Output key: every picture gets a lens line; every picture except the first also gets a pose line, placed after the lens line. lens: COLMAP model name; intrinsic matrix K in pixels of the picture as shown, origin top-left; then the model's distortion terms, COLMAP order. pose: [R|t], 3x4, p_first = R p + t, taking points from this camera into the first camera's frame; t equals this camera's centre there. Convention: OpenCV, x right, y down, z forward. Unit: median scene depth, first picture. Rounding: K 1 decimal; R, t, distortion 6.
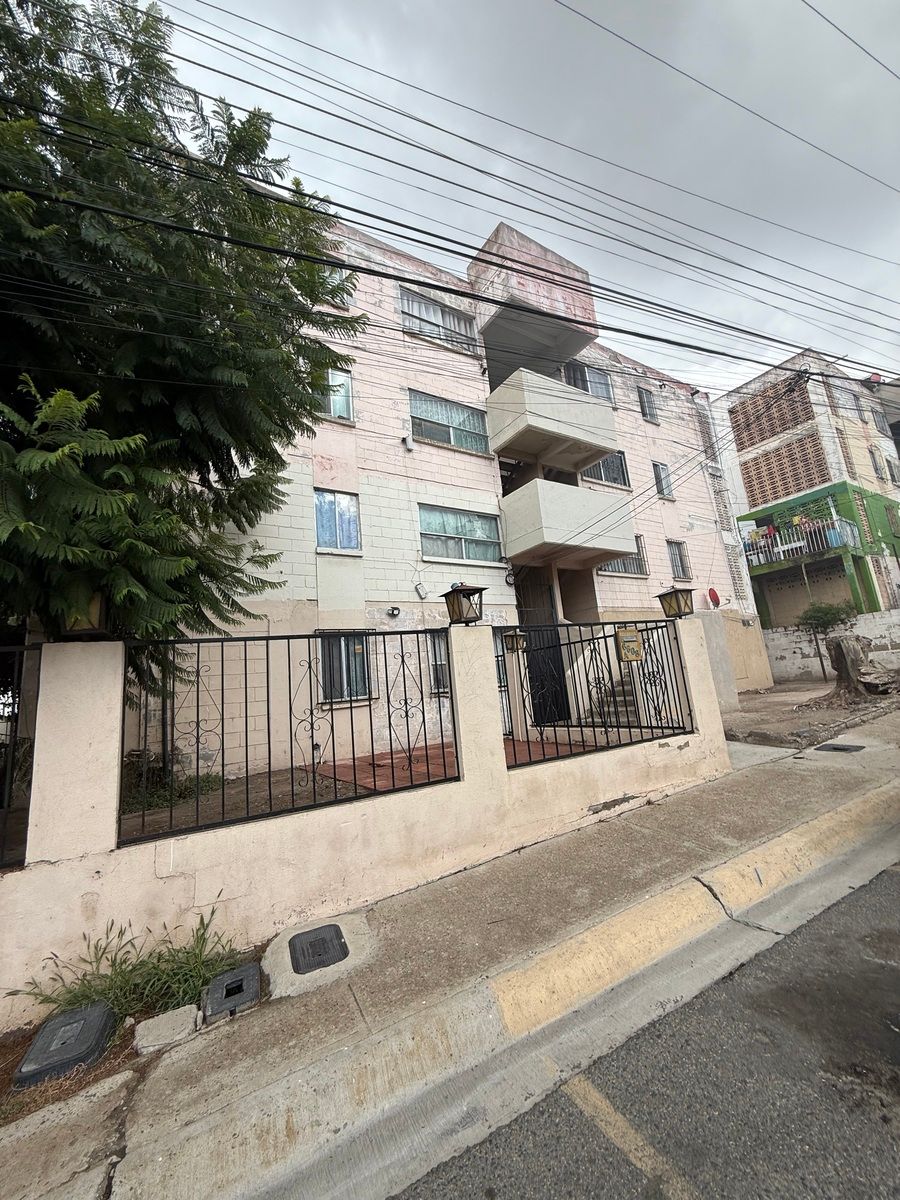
lens RADIAL K [[475.7, 0, 446.8], [0, 475.7, 597.7], [0, 0, 1]] dist [-0.001825, 0.000295]
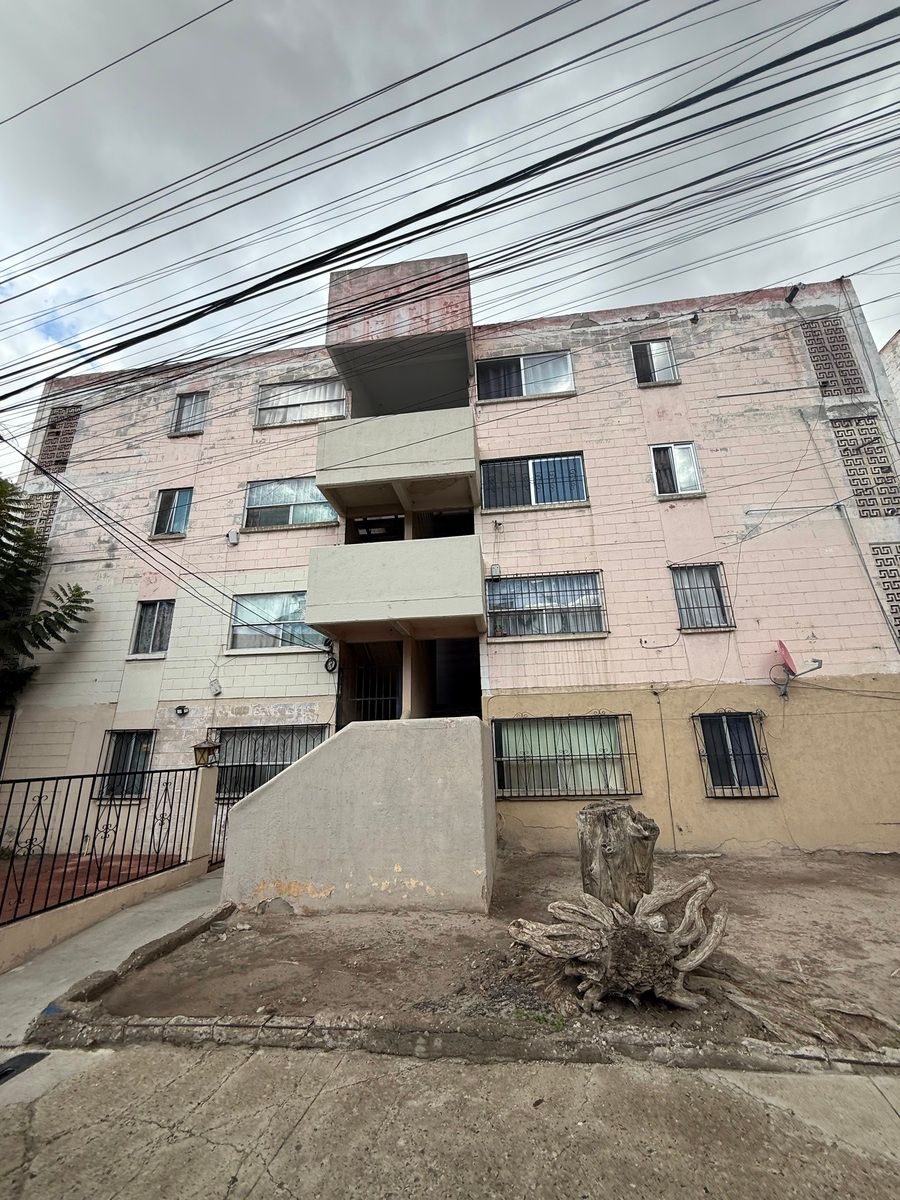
lens RADIAL K [[475.7, 0, 450.2], [0, 475.7, 596.1], [0, 0, 1]] dist [-0.001825, 0.000295]
pose [[0.768301, -0.119681, -0.628800, 0.879391], [0.073110, 0.992344, -0.099545, -0.062299], [0.635900, 0.030509, 0.771168, 0.496498]]
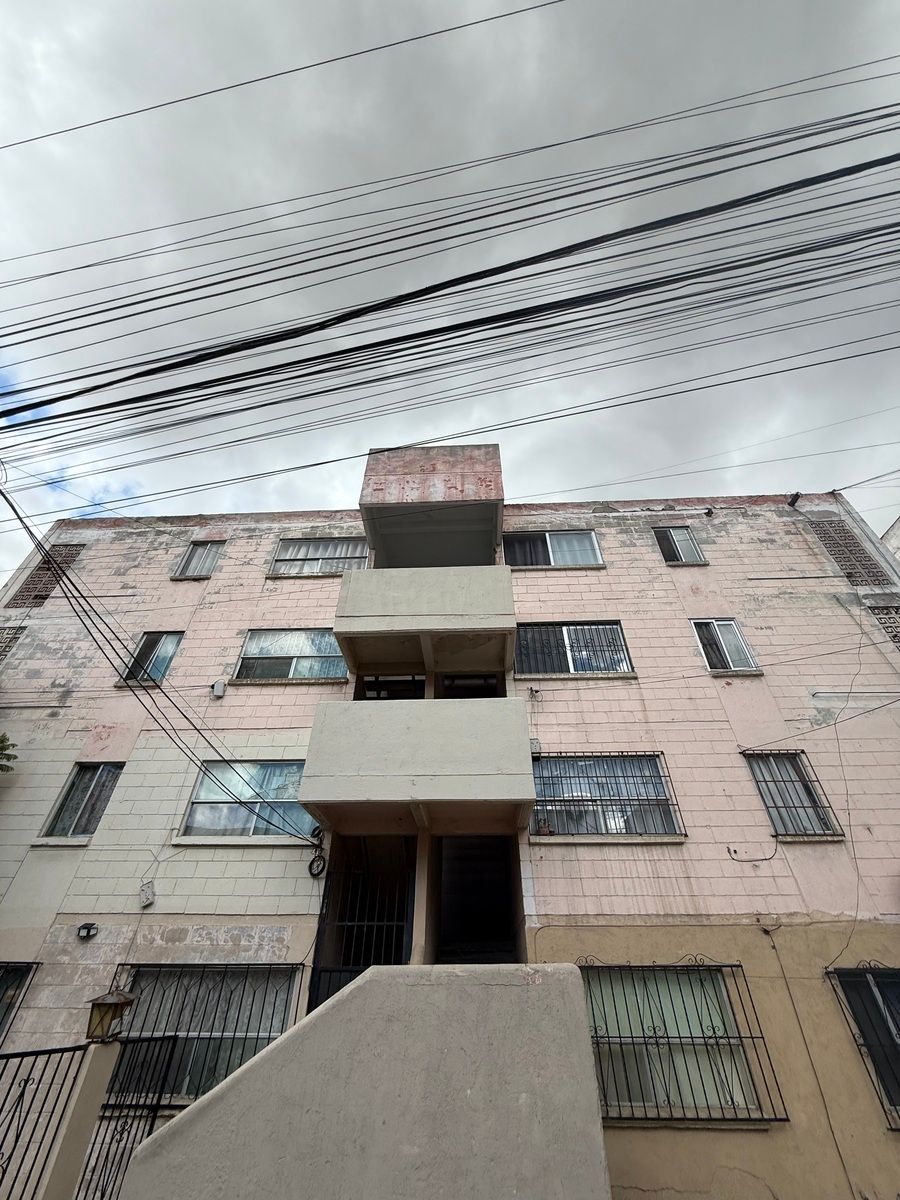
lens RADIAL K [[475.7, 0, 449.8], [0, 475.7, 596.2], [0, 0, 1]] dist [-0.001825, 0.000295]
pose [[0.814174, -0.295122, -0.500024, 0.719907], [0.028888, 0.880711, -0.472773, -0.052305], [0.579902, 0.370475, 0.725577, 0.537742]]
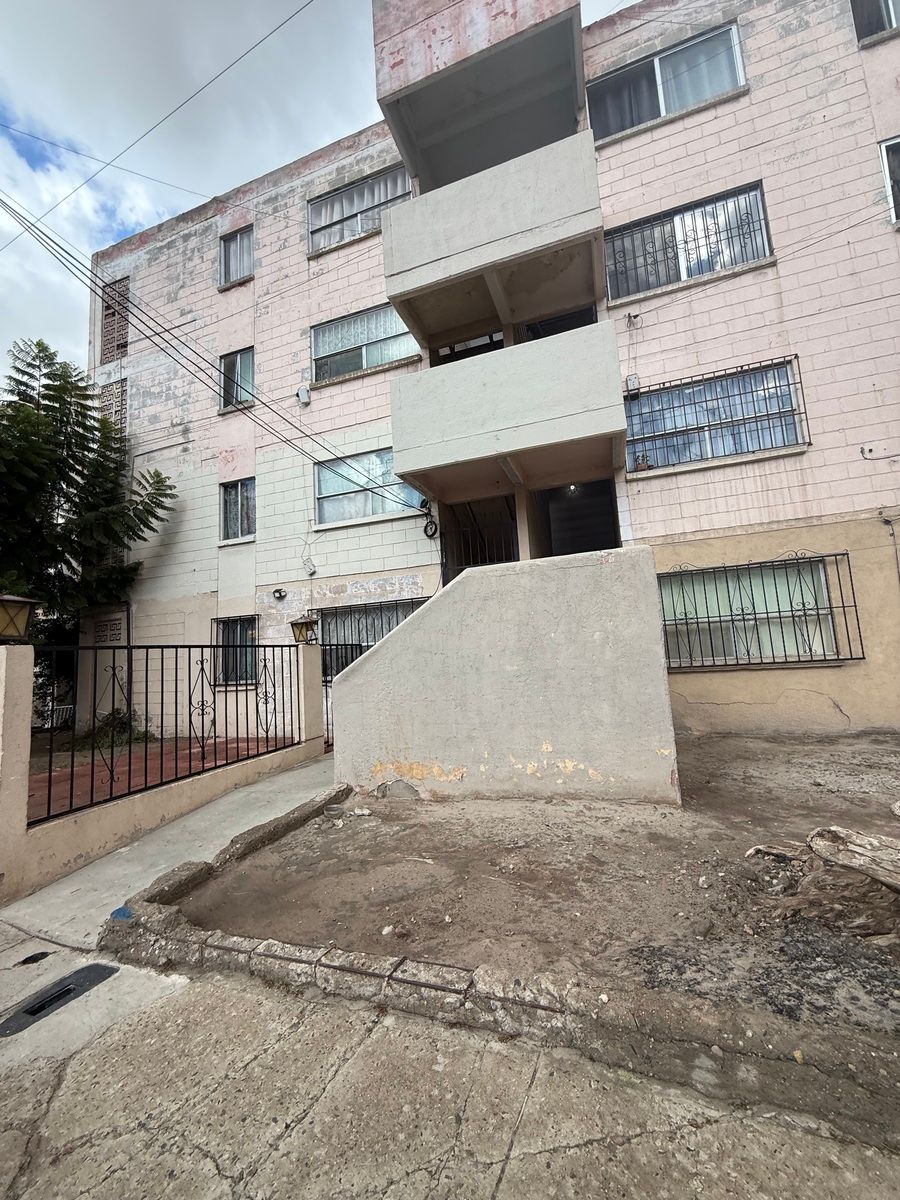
lens RADIAL K [[475.7, 0, 451.2], [0, 475.7, 595.9], [0, 0, 1]] dist [-0.001825, 0.000295]
pose [[0.624504, -0.036978, -0.780146, 0.735109], [0.150518, 0.985852, 0.073761, 0.012822], [0.766380, -0.163490, 0.621234, 0.586071]]
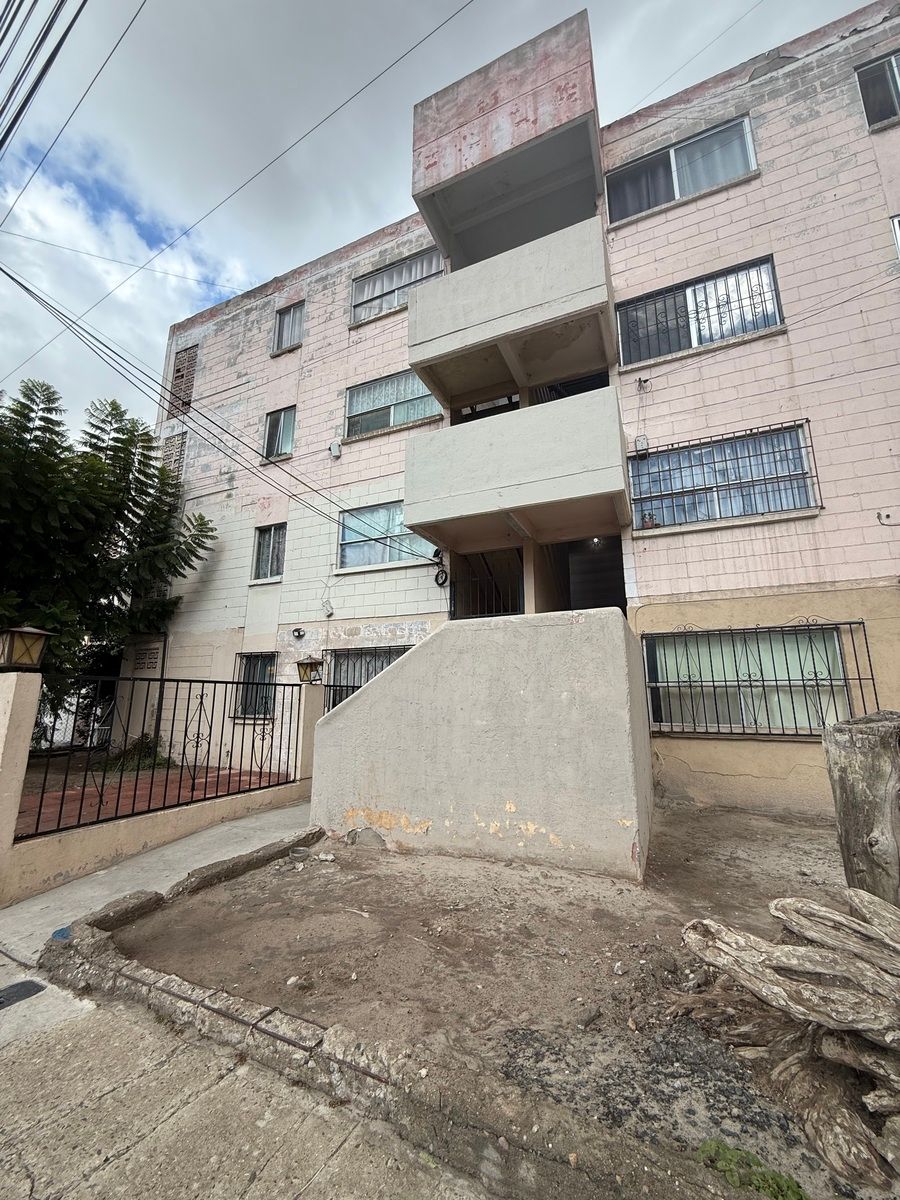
lens RADIAL K [[475.7, 0, 451.4], [0, 475.7, 596.0], [0, 0, 1]] dist [-0.001825, 0.000295]
pose [[0.548656, -0.080878, -0.832127, 0.782633], [0.106366, 0.993974, -0.026477, 0.011093], [0.829254, -0.073983, 0.553953, 0.627661]]
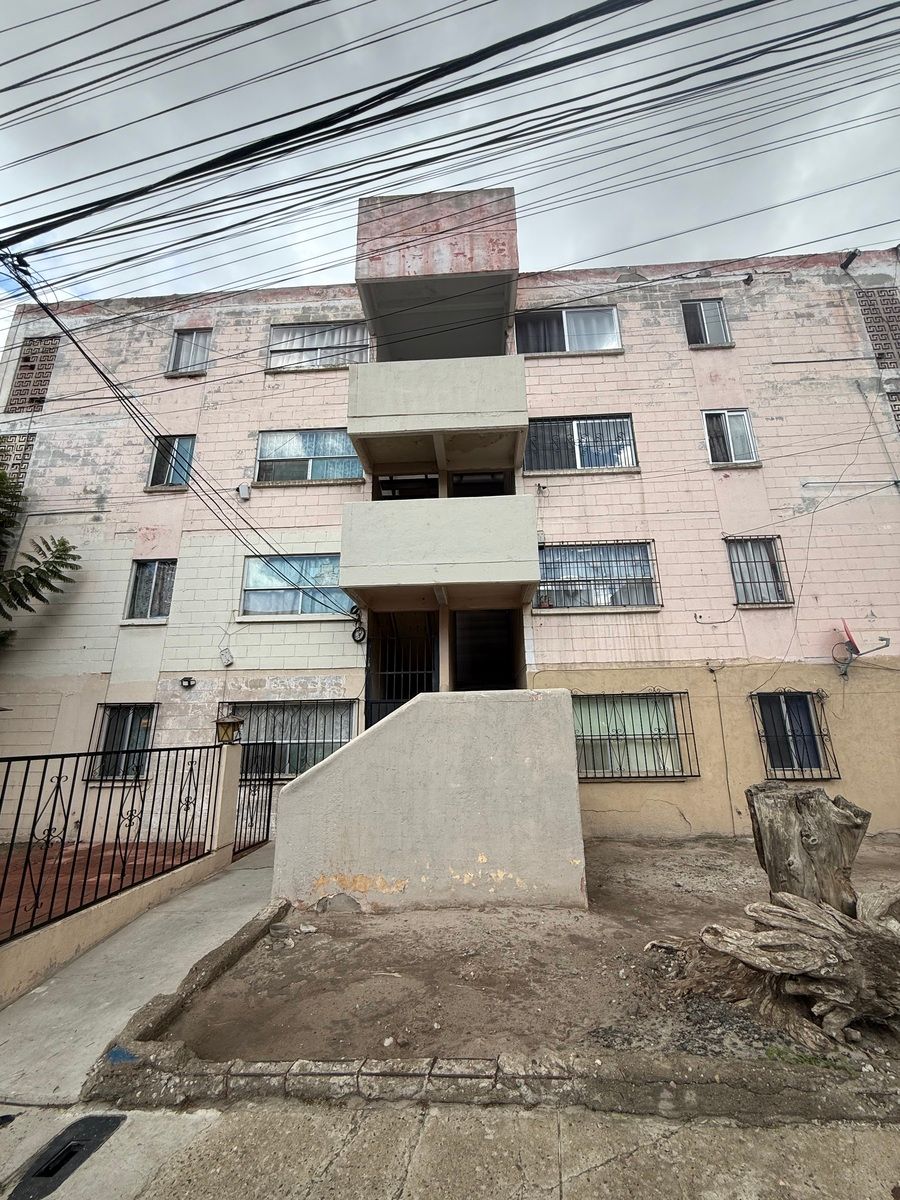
lens RADIAL K [[475.7, 0, 449.9], [0, 475.7, 596.1], [0, 0, 1]] dist [-0.001825, 0.000295]
pose [[0.810811, -0.078277, -0.580050, 0.733096], [0.050635, 0.996682, -0.063721, -0.045919], [0.583113, 0.022295, 0.812085, 0.477675]]
